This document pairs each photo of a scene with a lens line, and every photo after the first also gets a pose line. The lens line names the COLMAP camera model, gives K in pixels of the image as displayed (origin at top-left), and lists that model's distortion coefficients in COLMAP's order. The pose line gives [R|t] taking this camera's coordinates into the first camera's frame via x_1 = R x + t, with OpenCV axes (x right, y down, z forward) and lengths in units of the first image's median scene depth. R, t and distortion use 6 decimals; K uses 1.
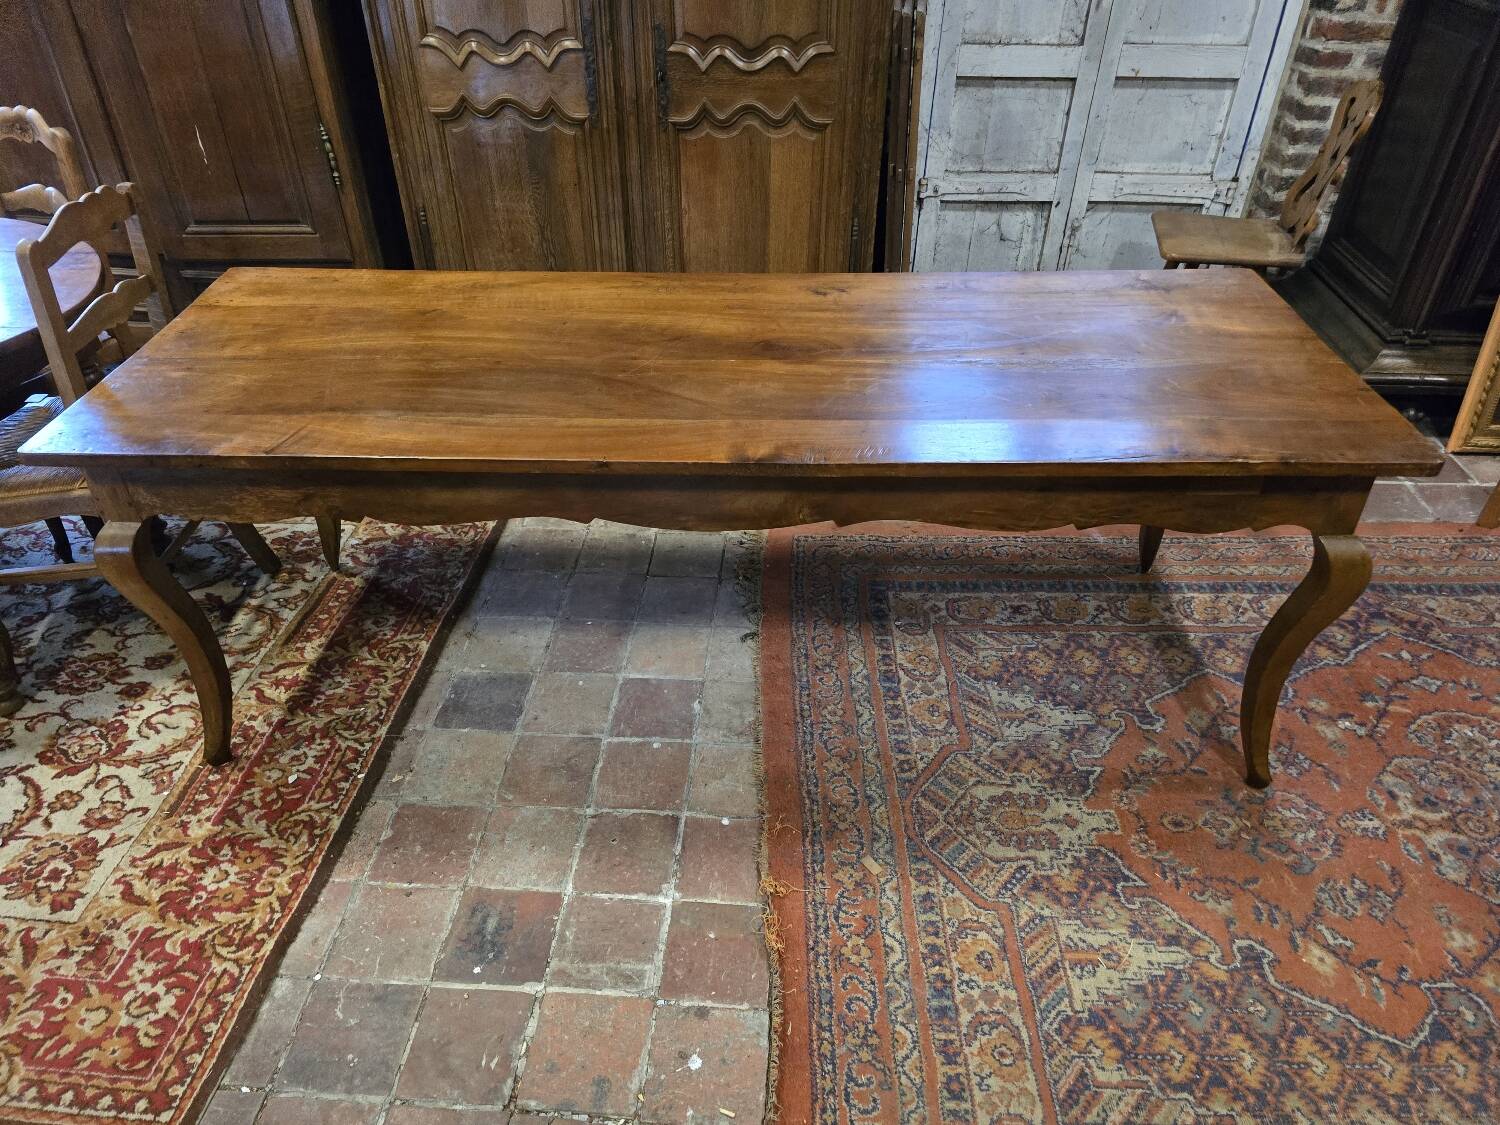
lens RADIAL K [[1007.5, 0, 734.6], [0, 1007.5, 566.3], [0, 0, 1]] dist [0.063817, -0.058879]
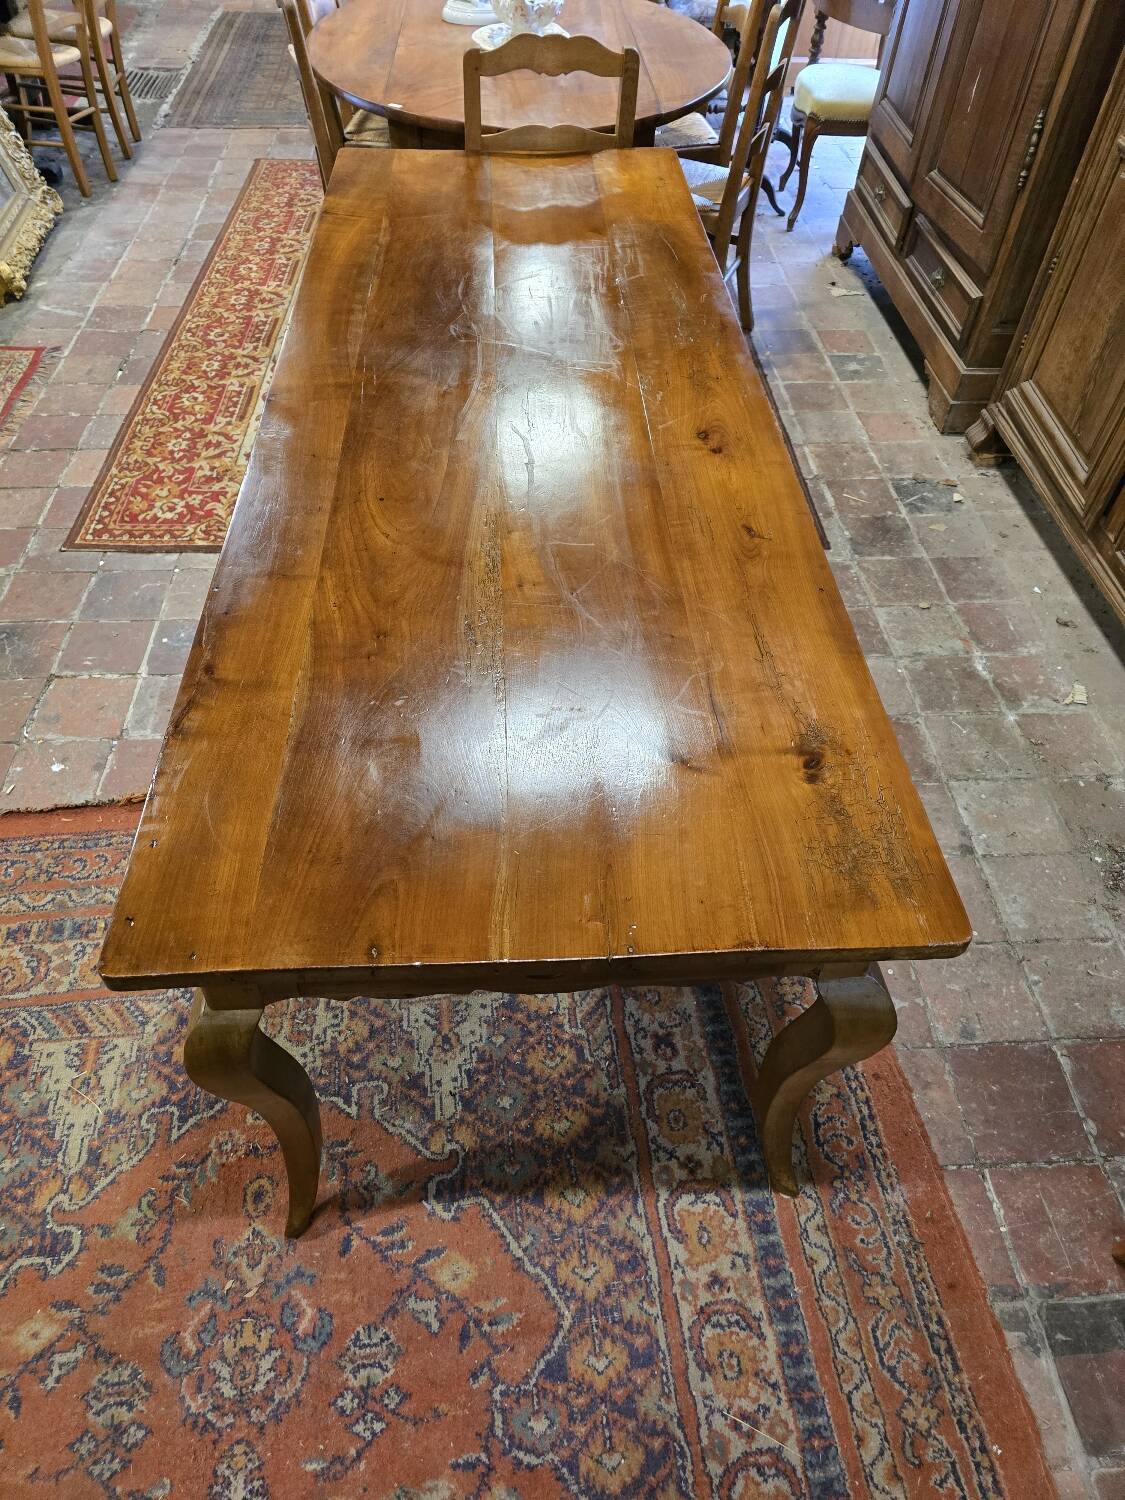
lens RADIAL K [[1007.3, 0, 573.7], [0, 1007.3, 733.2], [0, 0, 1]] dist [0.063591, -0.059694]
pose [[0.145414, 0.732673, -0.664865, 0.729816], [-0.617049, 0.592457, 0.517924, -0.506789], [0.773373, 0.334941, 0.538247, 0.654072]]
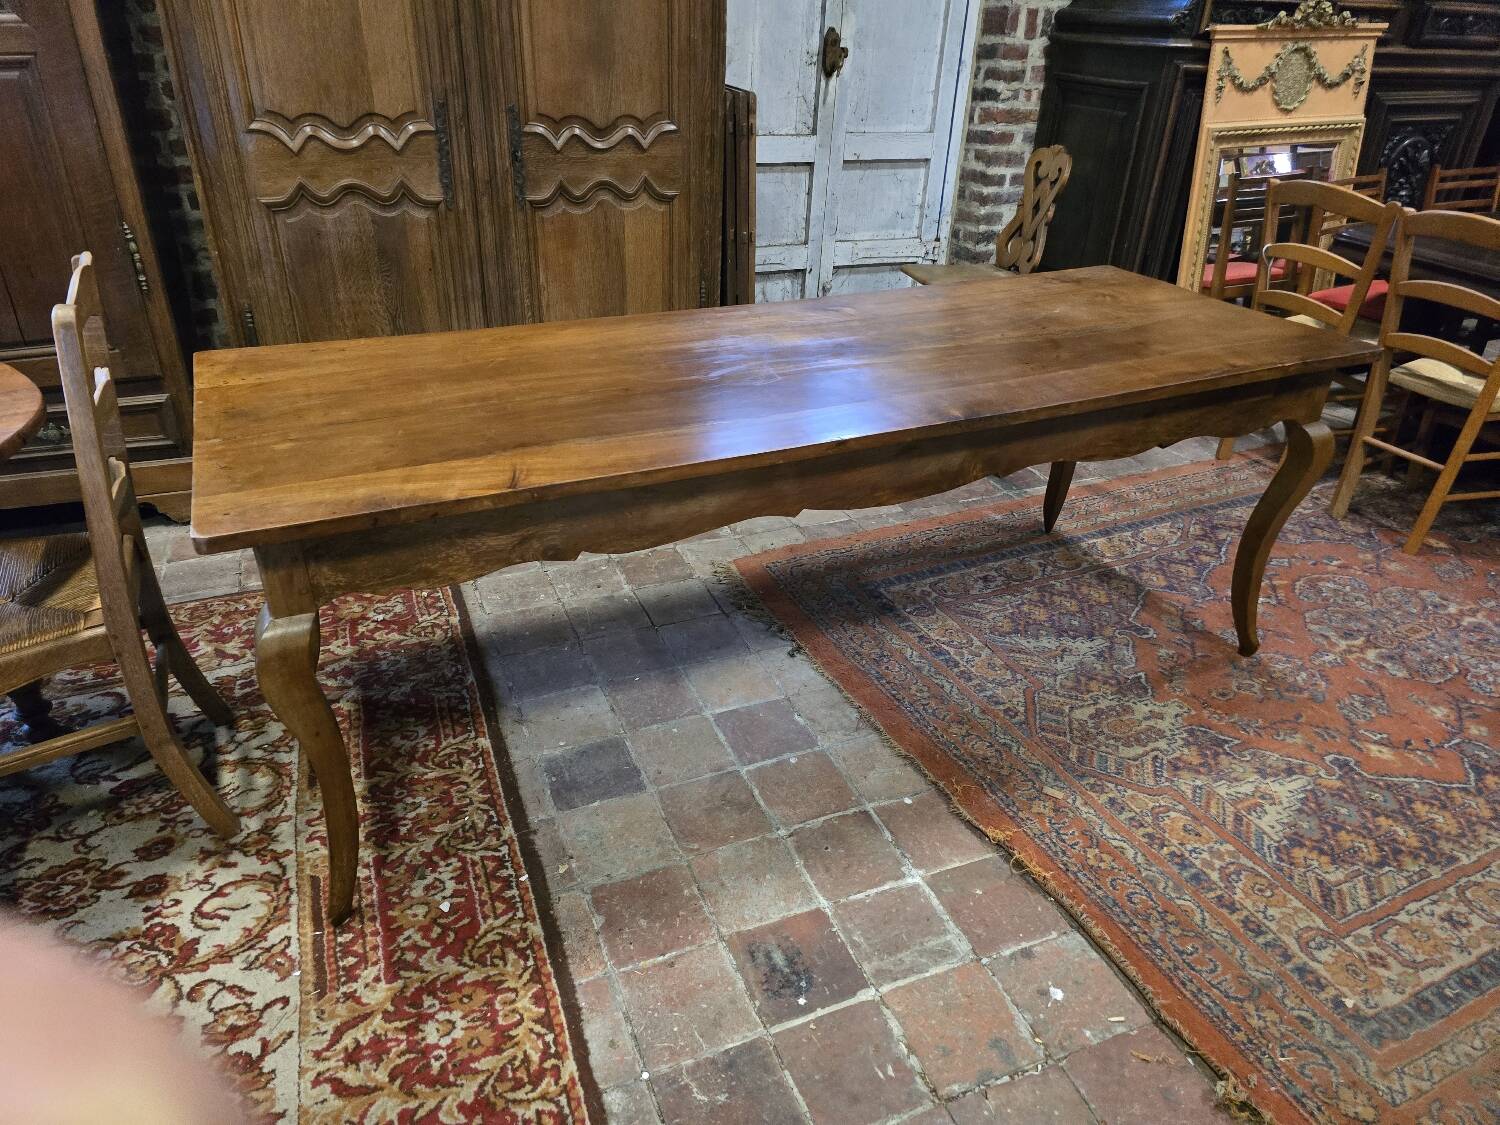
lens RADIAL K [[1007.5, 0, 730.2], [0, 1007.5, 569.5], [0, 0, 1]] dist [0.063817, -0.058879]
pose [[0.894486, -0.190288, 0.404581, -0.546151], [0.239282, 0.968151, -0.073674, 0.059829], [-0.377676, 0.162709, 0.911530, 0.100749]]
